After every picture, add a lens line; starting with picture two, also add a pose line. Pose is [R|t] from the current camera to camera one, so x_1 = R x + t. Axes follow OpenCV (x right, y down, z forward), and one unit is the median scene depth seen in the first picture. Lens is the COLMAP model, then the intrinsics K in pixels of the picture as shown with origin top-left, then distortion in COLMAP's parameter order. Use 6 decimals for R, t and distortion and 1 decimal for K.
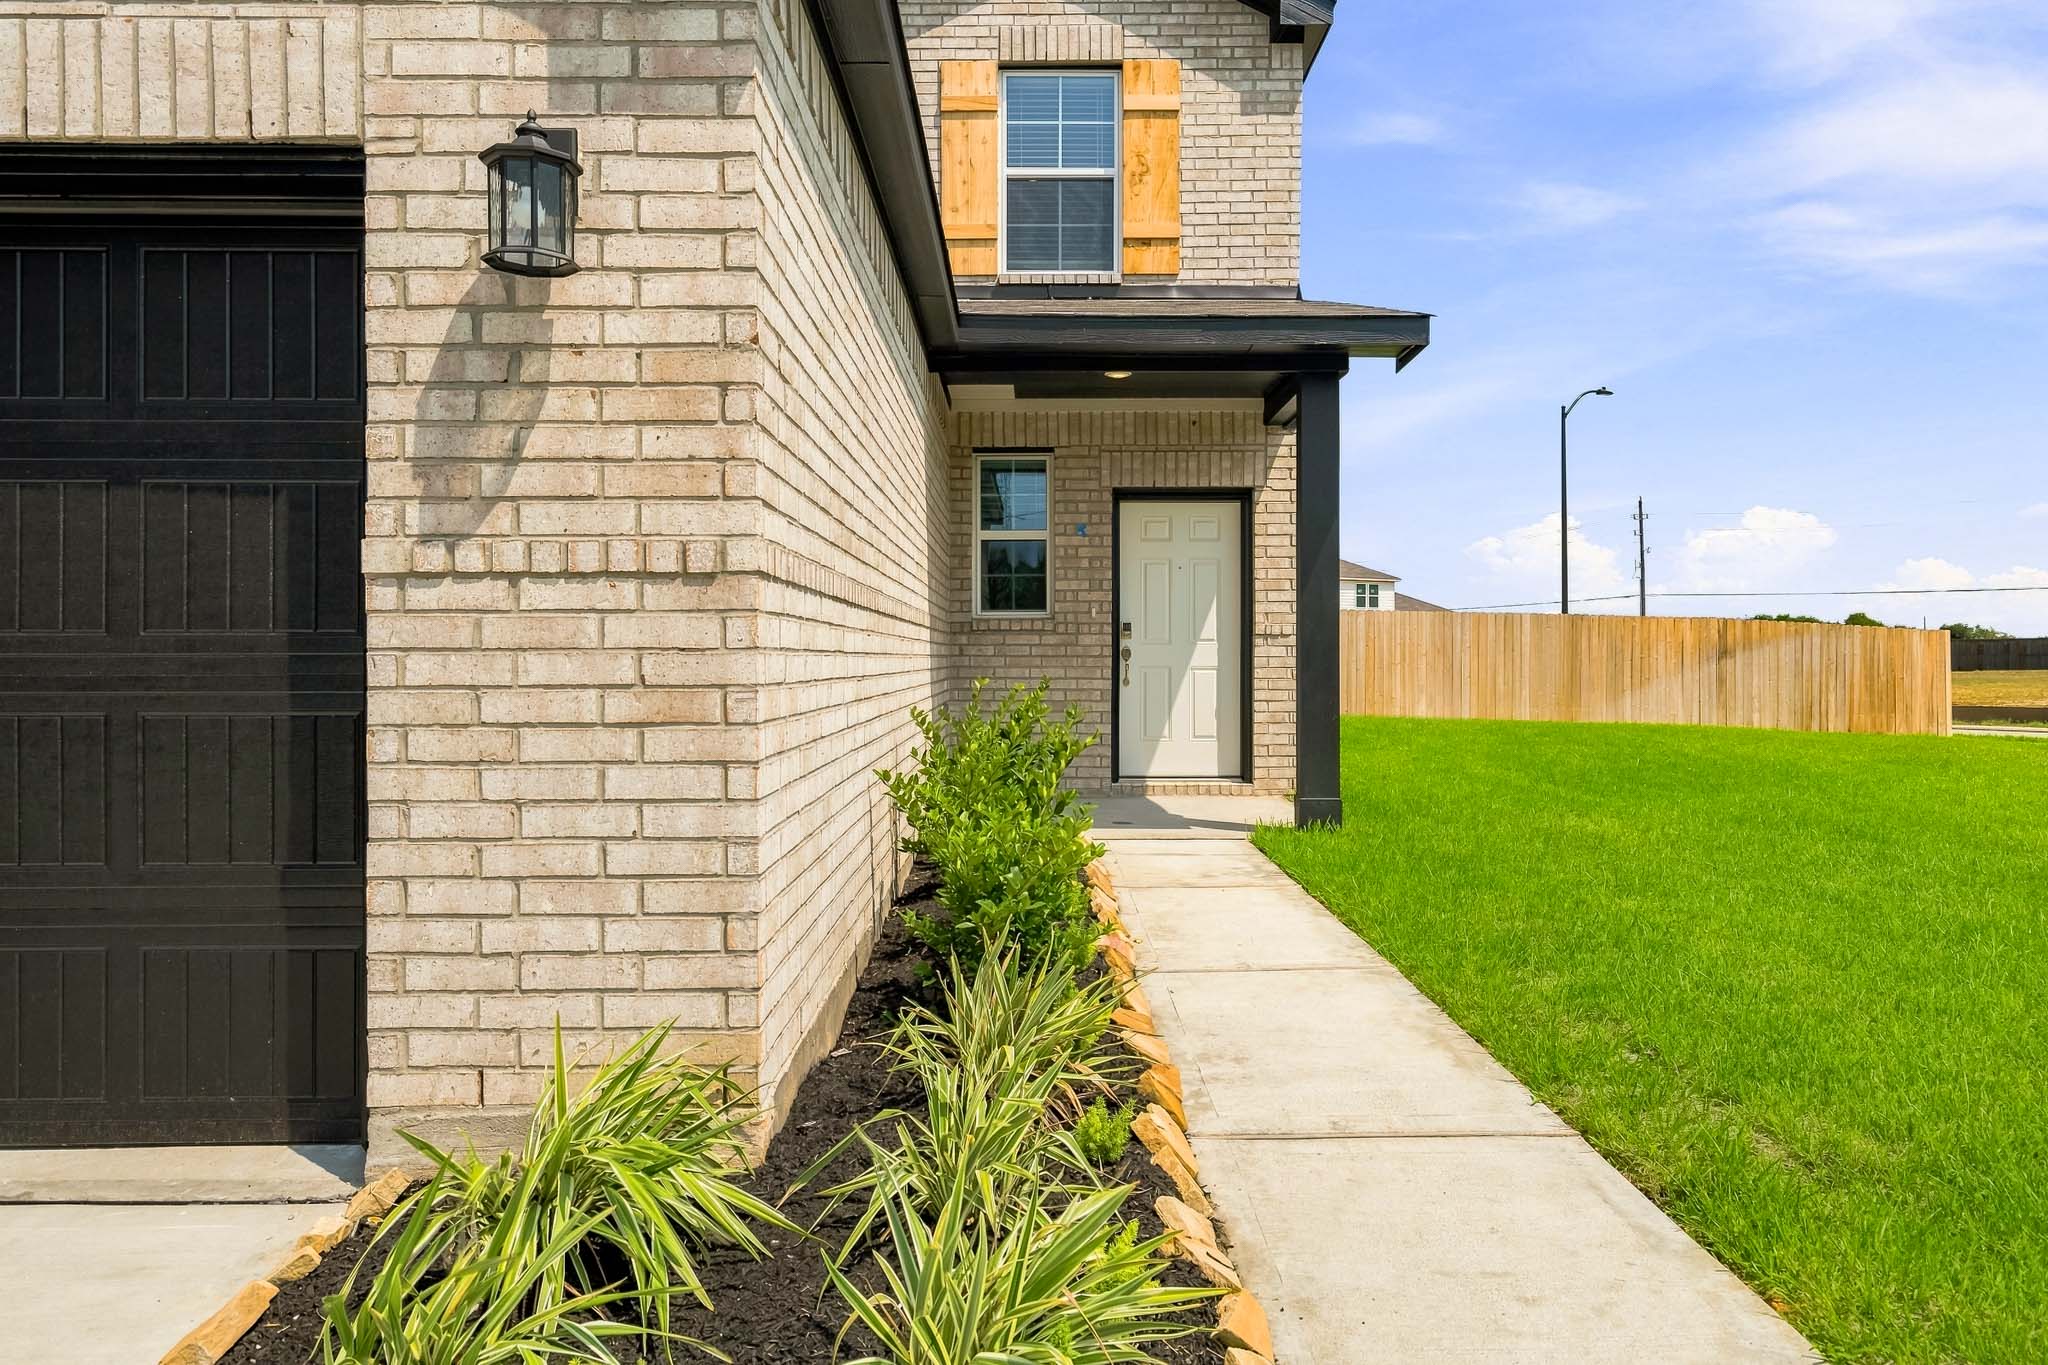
lens RADIAL K [[1301.4, 0, 1020.8], [0, 1301.4, 666.3], [0, 0, 1]] dist [0.005525, 0.002732]
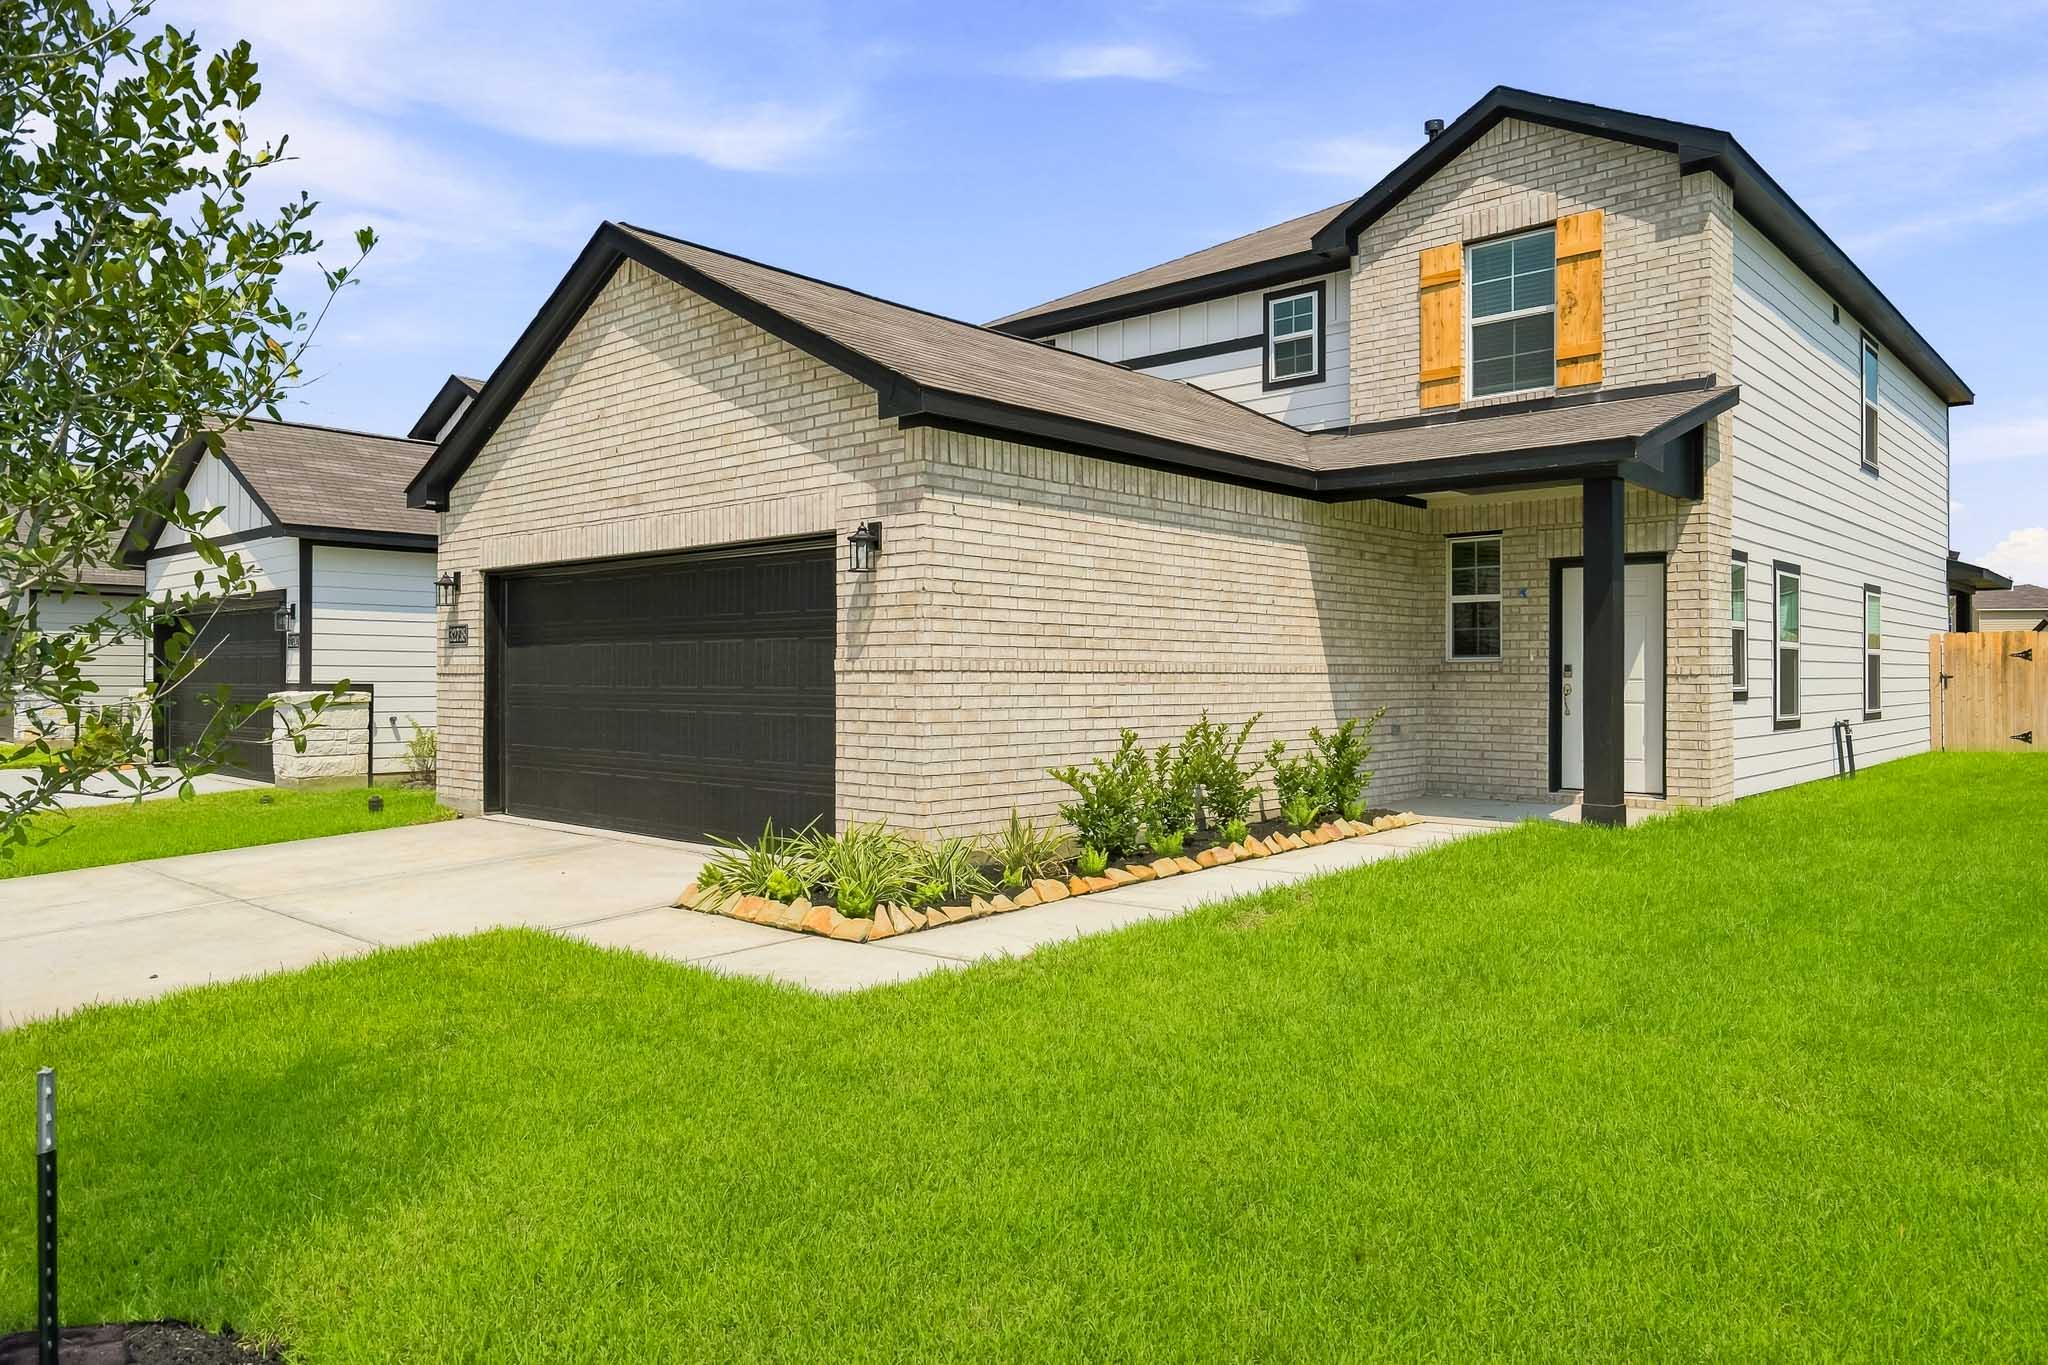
lens RADIAL K [[1349.3, 0, 1023.9], [0, 1349.3, 677.6], [0, 0, 1]] dist [0.008267, 0.000944]
pose [[0.733036, 0.002841, -0.680184, 0.591213], [-0.006601, 0.999974, -0.002937, -0.014508], [0.680158, 0.006643, 0.733036, -0.306716]]
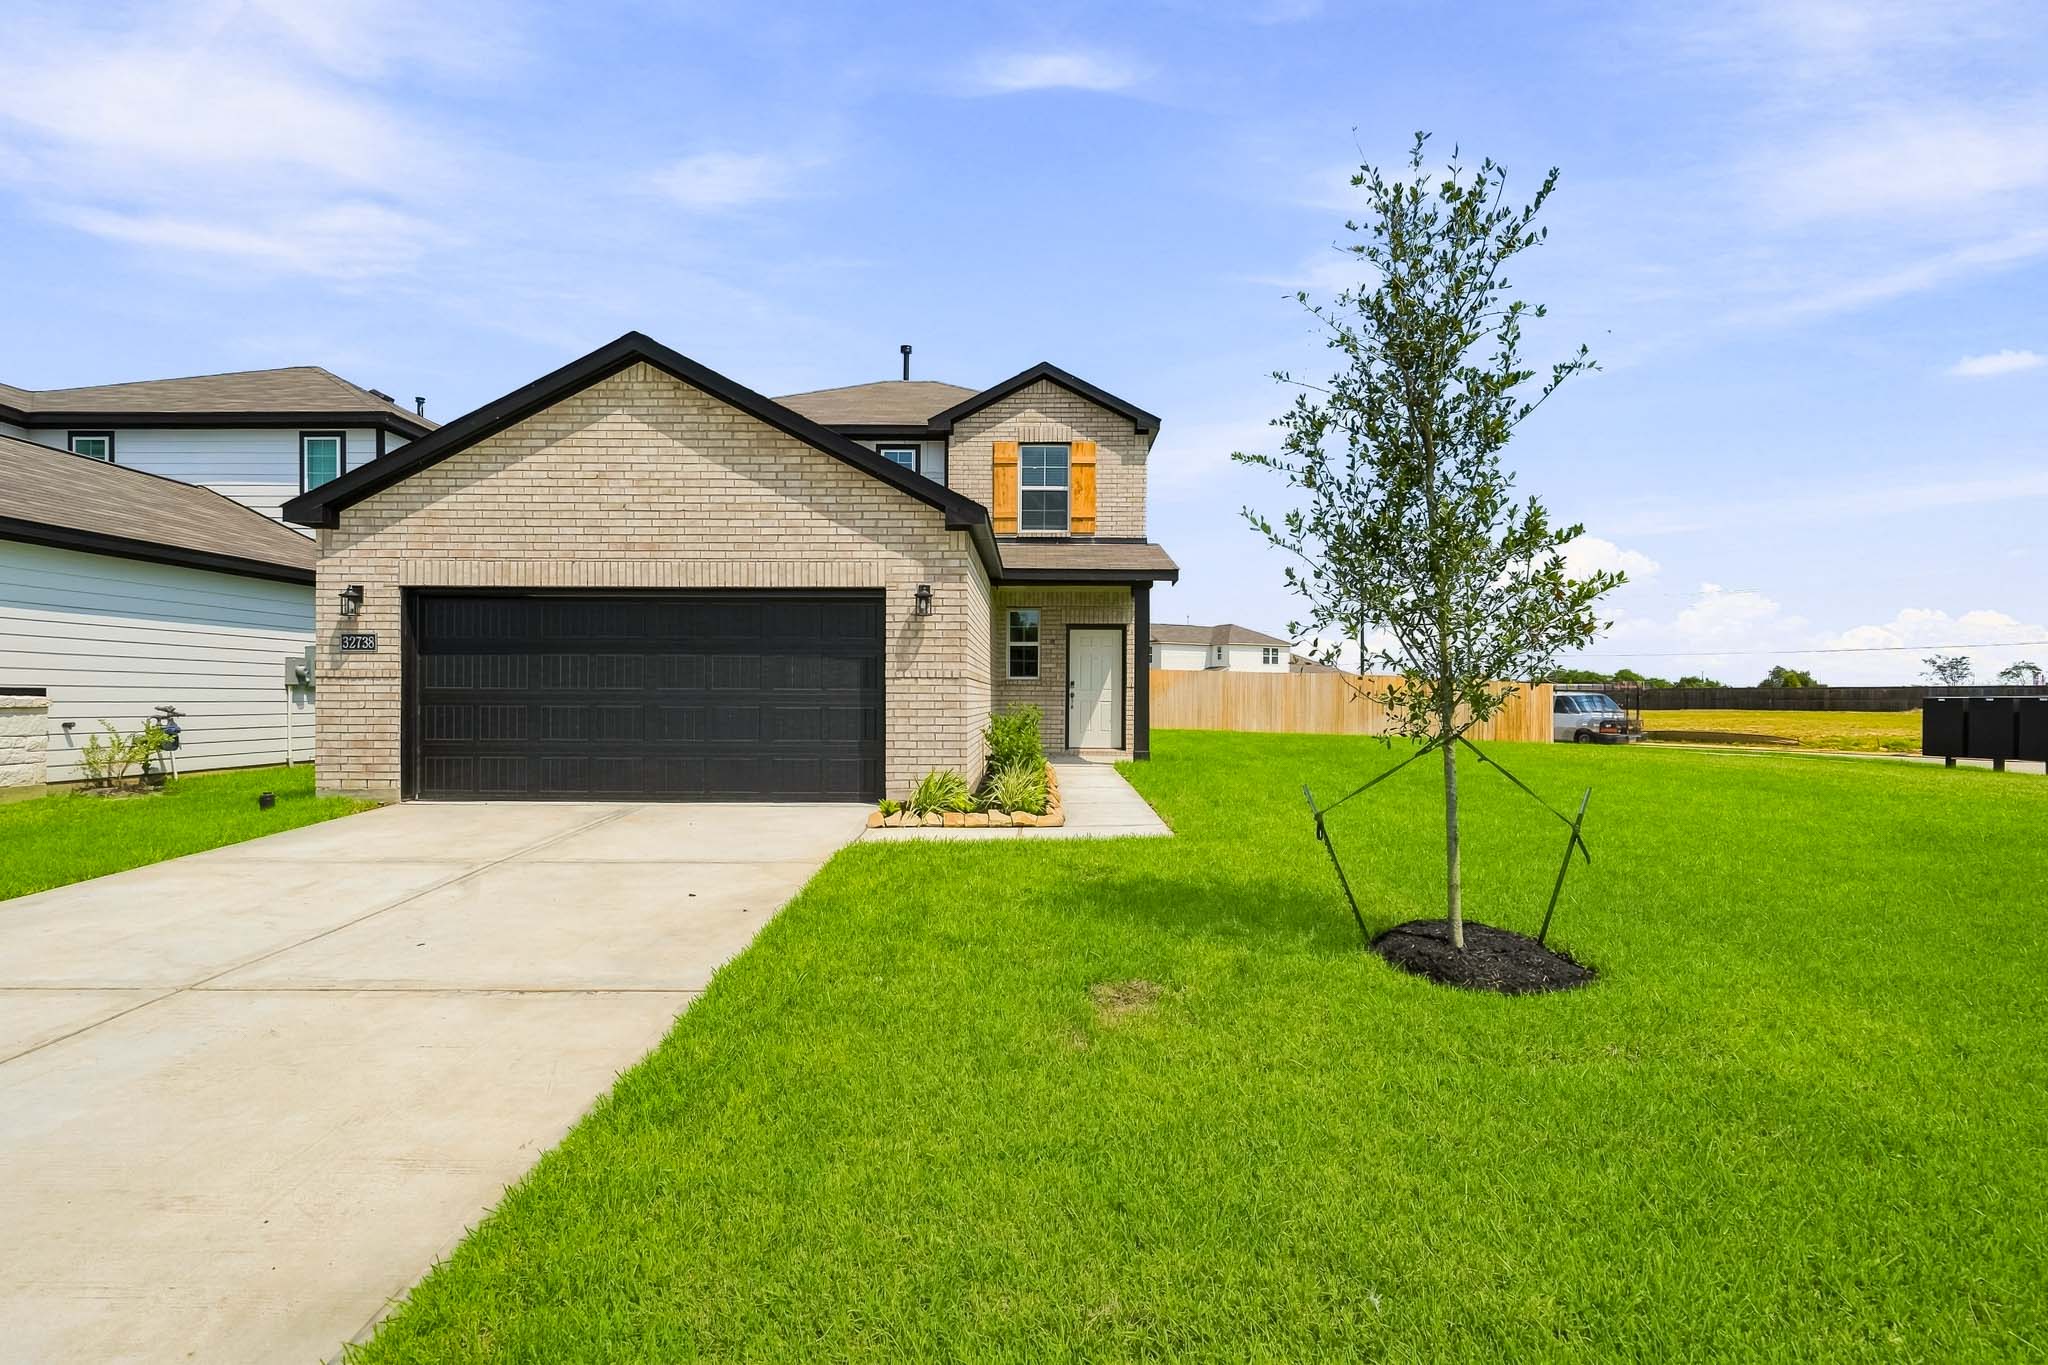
lens RADIAL K [[999.8, 0, 1024.3], [0, 999.8, 697.3], [0, 0, 1]] dist [-0.004853, -0.000599]
pose [[0.999947, 0.004718, -0.009142, 0.012430], [-0.004782, 0.999964, -0.007030, 0.007820], [0.009108, 0.007073, 0.999934, -0.796184]]
